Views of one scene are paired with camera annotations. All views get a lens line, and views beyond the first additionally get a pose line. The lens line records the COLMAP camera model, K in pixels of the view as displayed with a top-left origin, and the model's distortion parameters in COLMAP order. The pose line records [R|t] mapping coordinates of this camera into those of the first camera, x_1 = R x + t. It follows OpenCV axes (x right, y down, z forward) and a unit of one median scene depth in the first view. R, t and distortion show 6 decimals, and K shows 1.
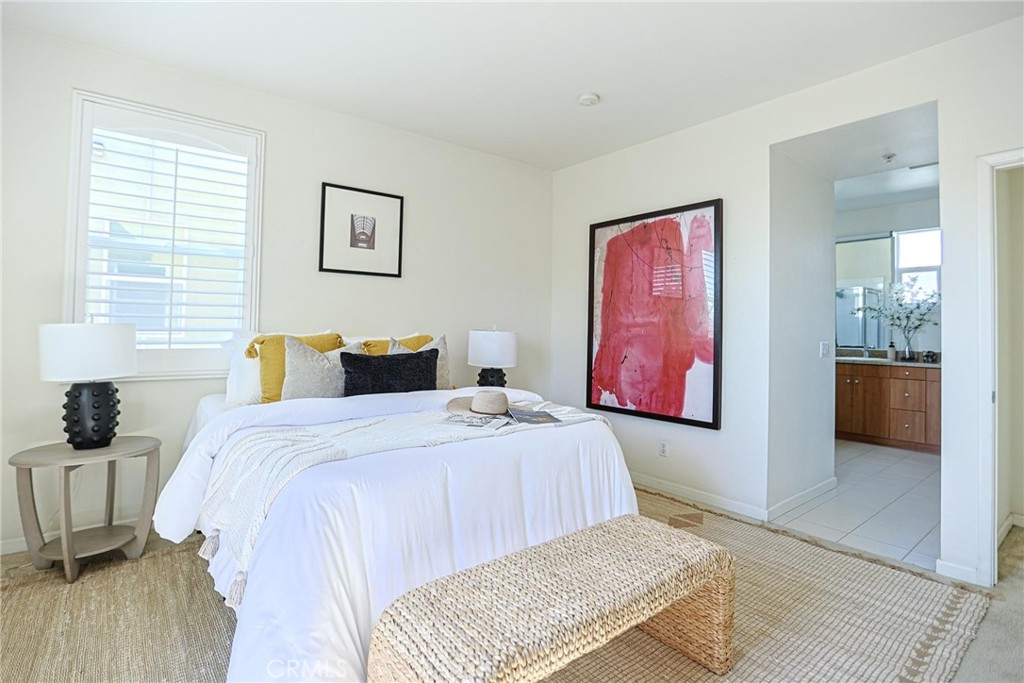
lens RADIAL K [[499.9, 0, 514.4], [0, 499.9, 323.5], [0, 0, 1]] dist [-0.019893, -0.000139]
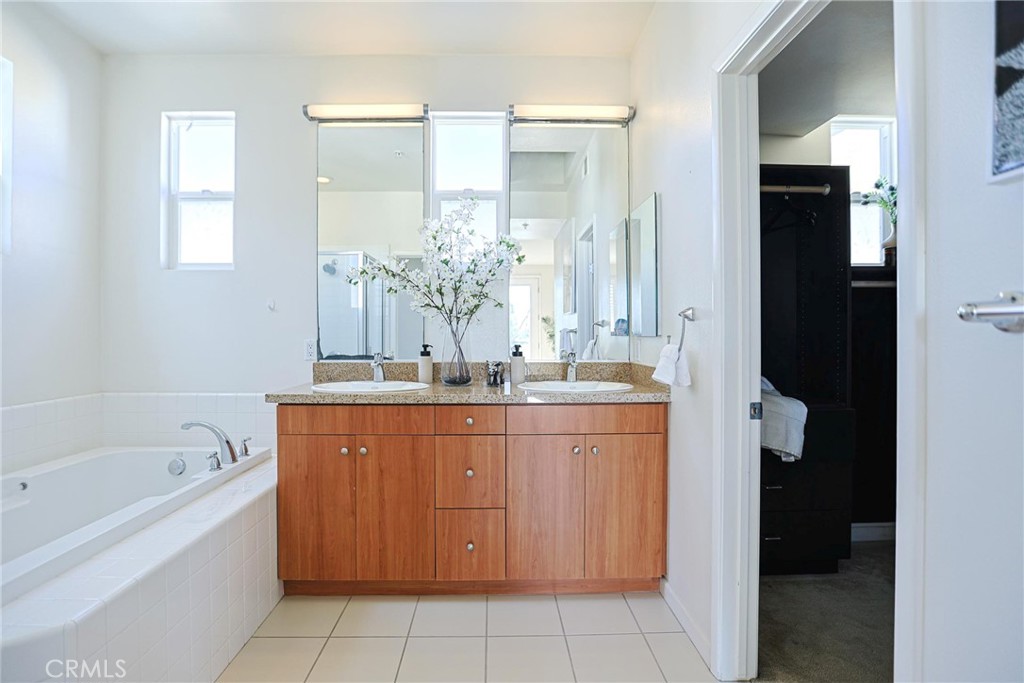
lens RADIAL K [[491.0, 0, 498.6], [0, 491.0, 342.4], [0, 0, 1]] dist [-0.057619, 0.027958]
pose [[0.618088, -0.017817, 0.785907, 0.458679], [-0.005363, 0.999624, 0.026879, 0.024067], [-0.786091, -0.020828, 0.617760, 0.681705]]
